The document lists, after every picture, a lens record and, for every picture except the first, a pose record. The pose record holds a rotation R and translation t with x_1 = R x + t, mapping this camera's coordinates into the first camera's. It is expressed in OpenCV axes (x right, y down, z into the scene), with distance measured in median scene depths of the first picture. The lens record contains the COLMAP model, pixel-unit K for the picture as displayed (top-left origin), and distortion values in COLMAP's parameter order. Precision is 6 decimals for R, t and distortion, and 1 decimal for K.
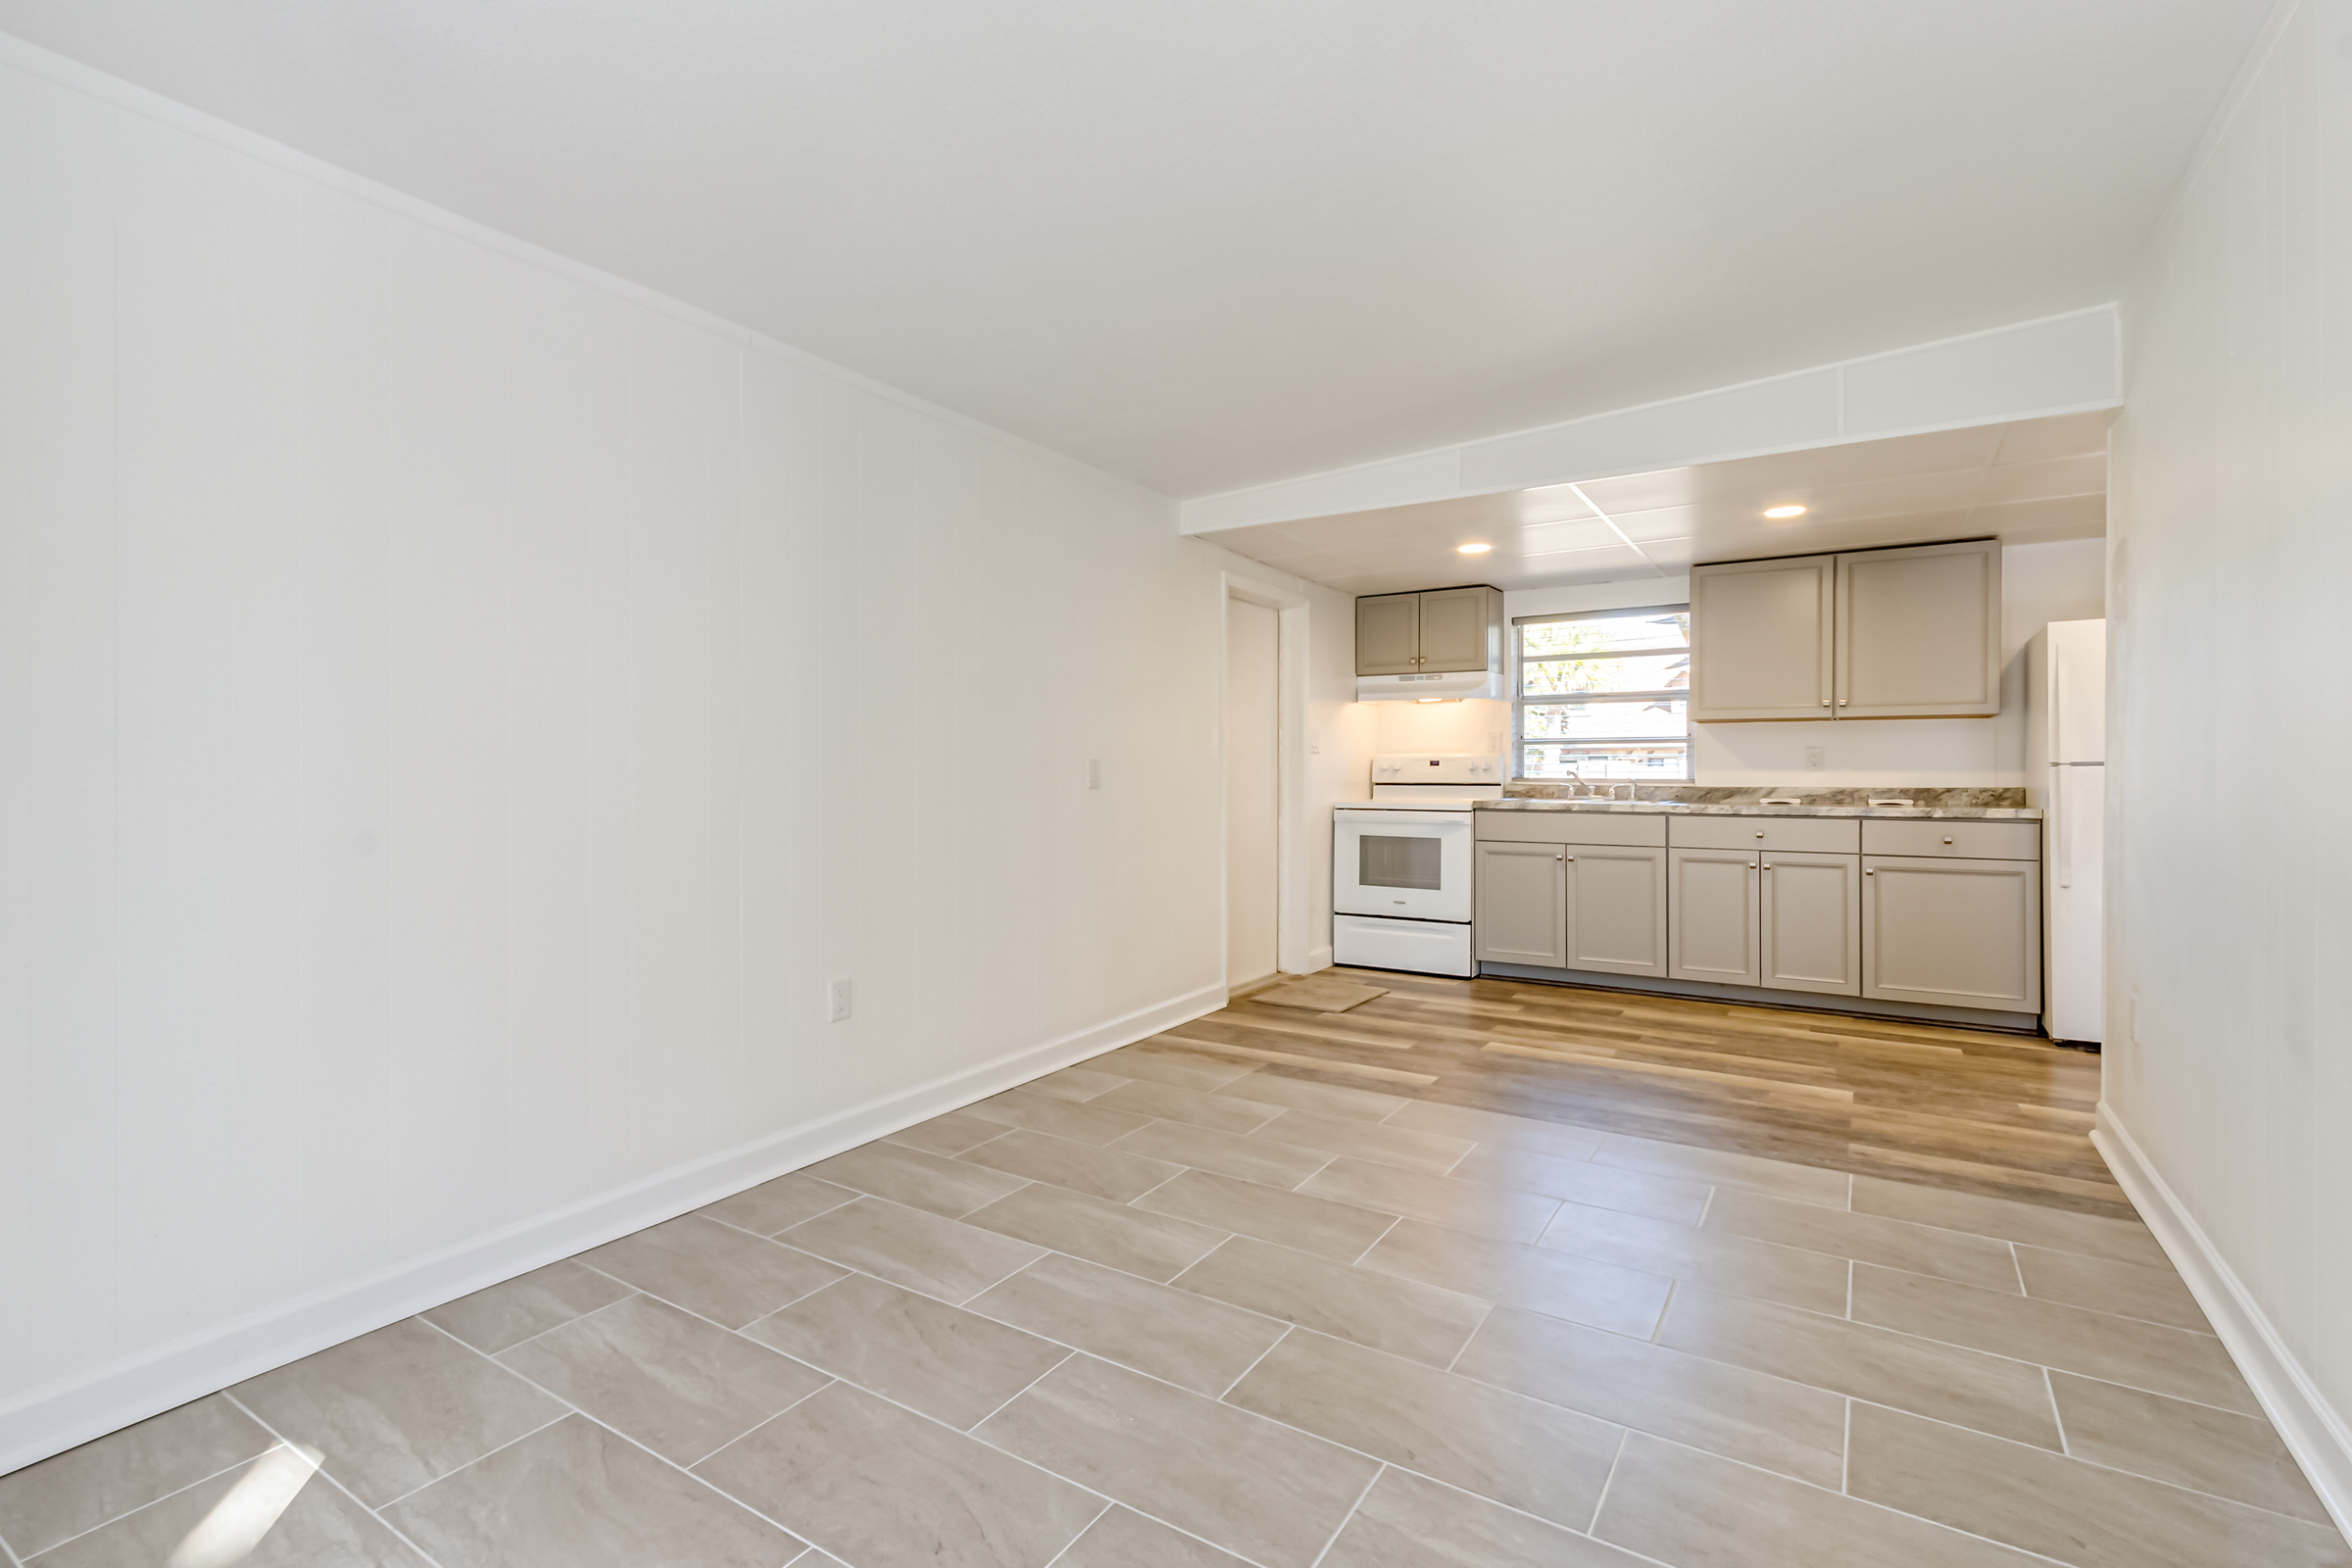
lens RADIAL K [[1086.6, 0, 1152.7], [0, 1086.6, 779.9], [0, 0, 1]] dist [0.005243, -0.001759]
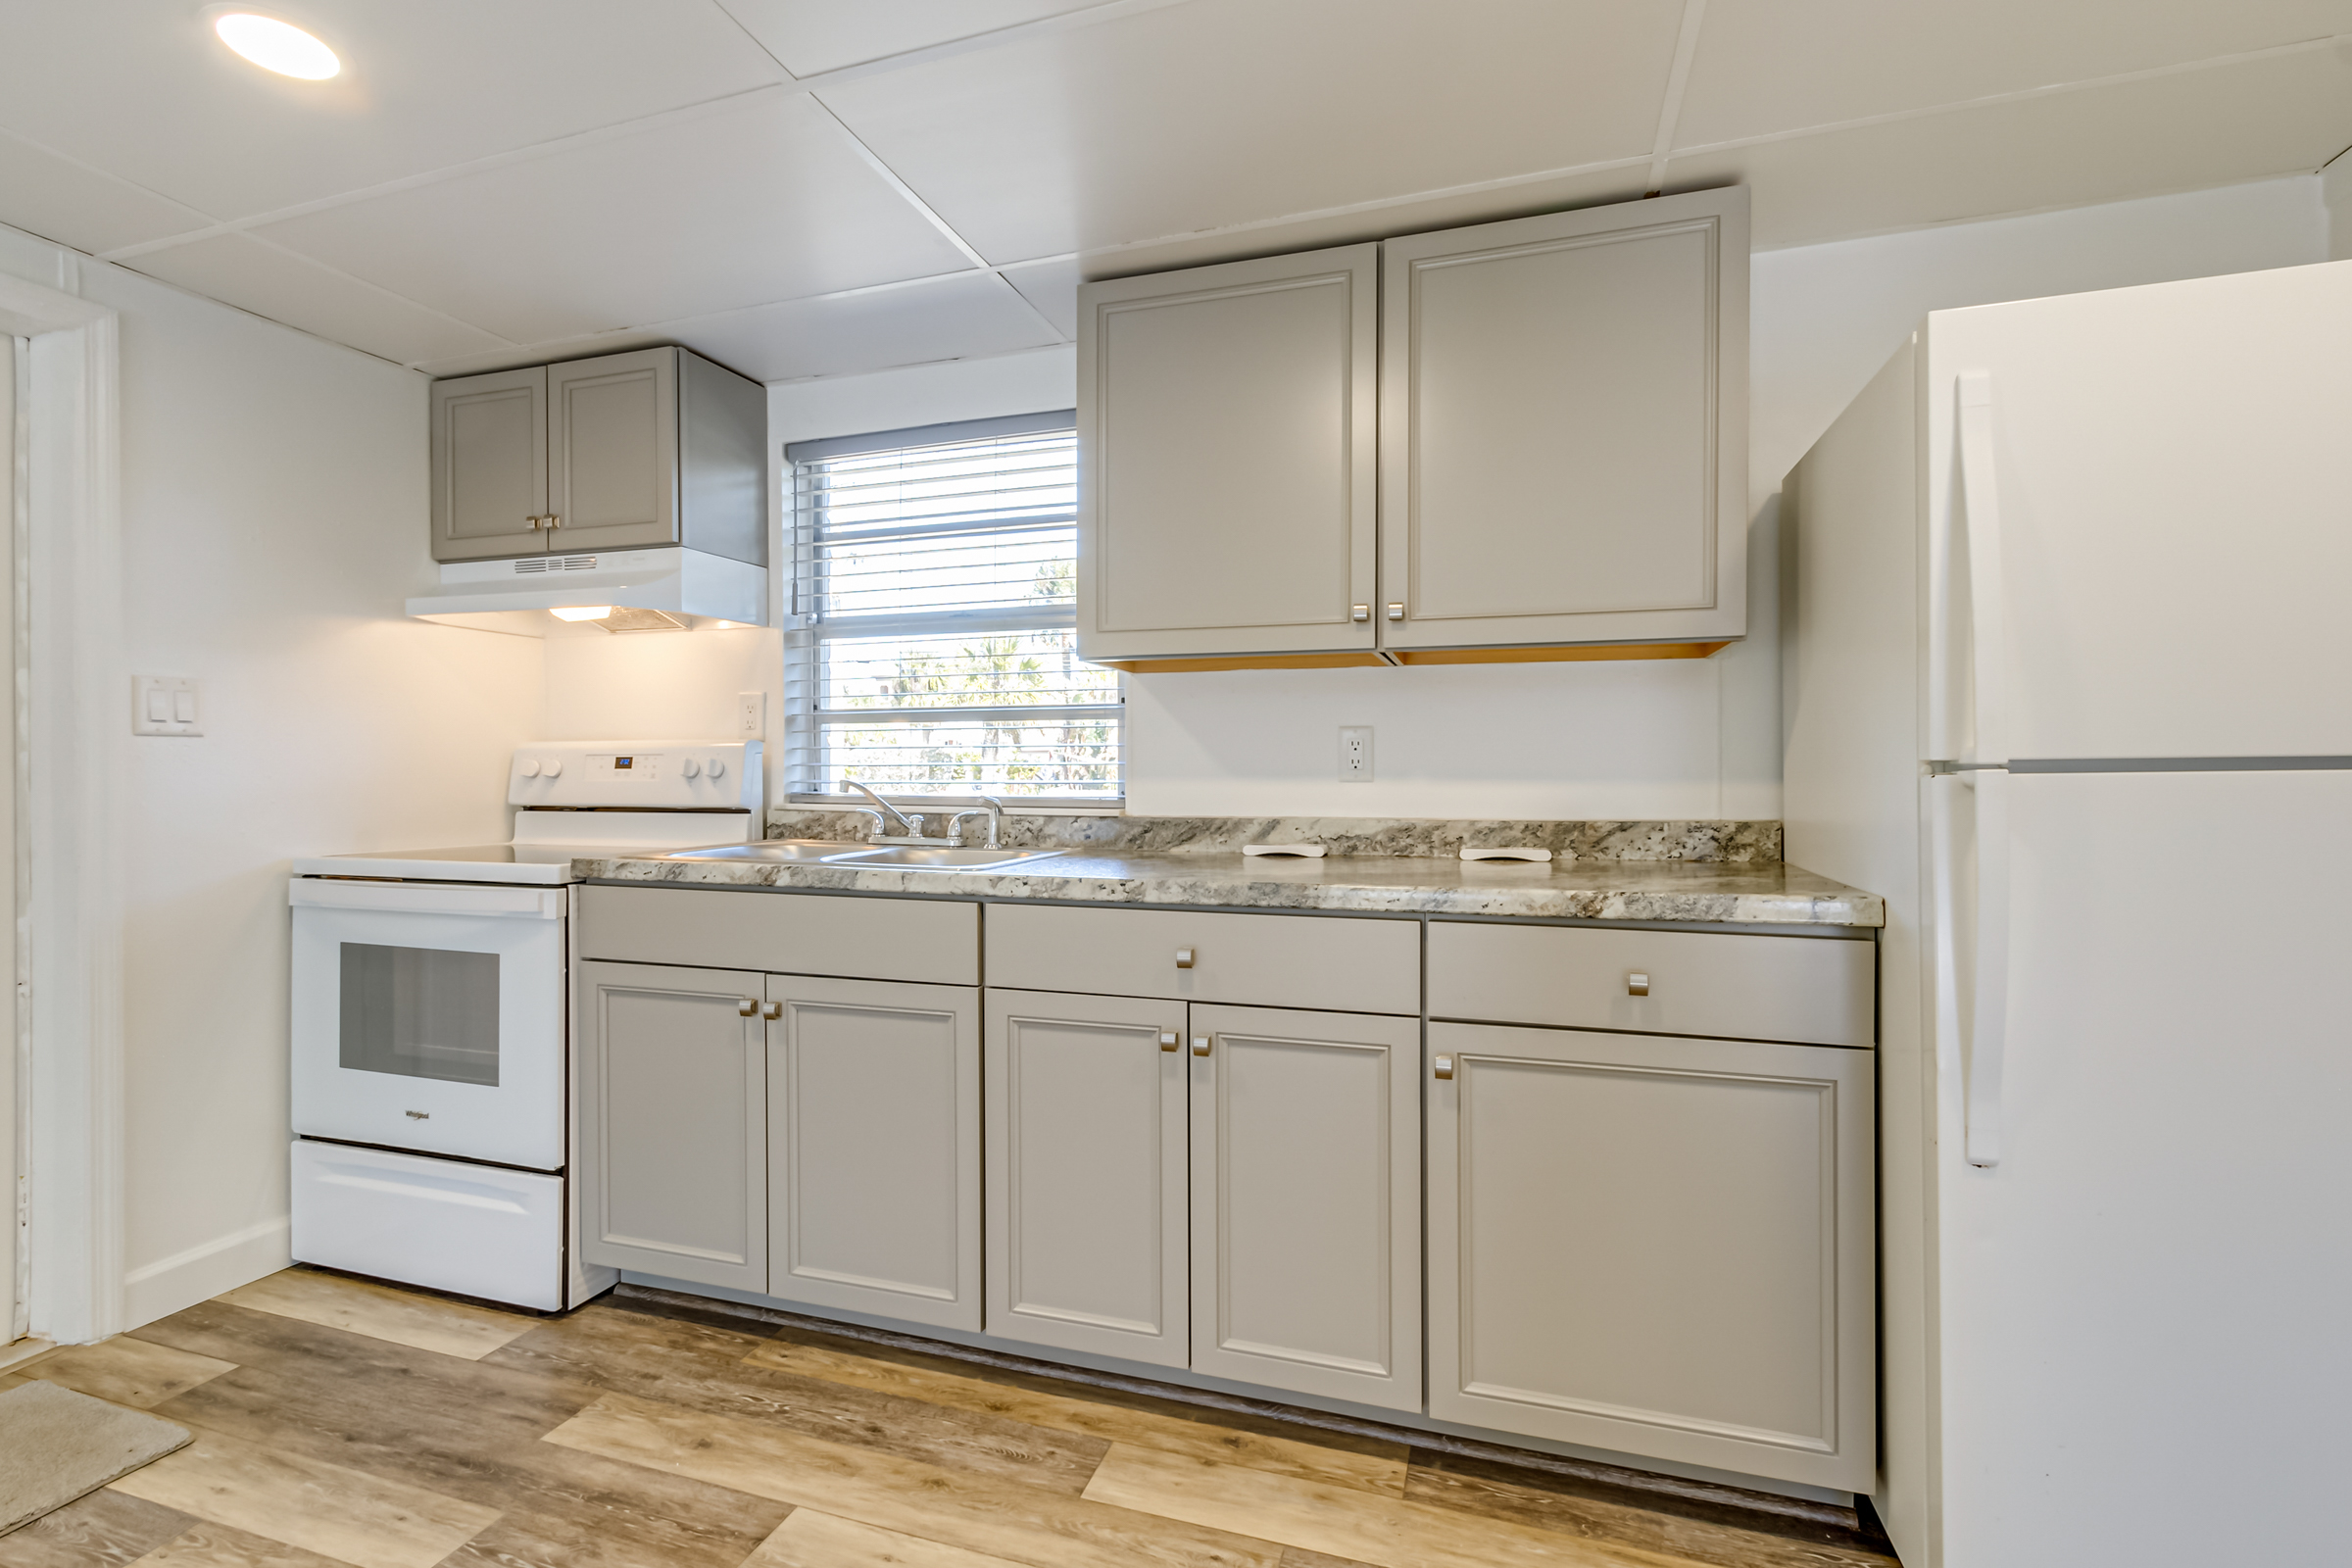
lens RADIAL K [[1086.6, 0, 1152.7], [0, 1086.6, 779.9], [0, 0, 1]] dist [0.005243, -0.001759]
pose [[0.967269, -0.002961, 0.253736, 0.431889], [0.003128, 0.999995, -0.000253, -0.009037], [-0.253734, 0.001038, 0.967273, 0.616904]]
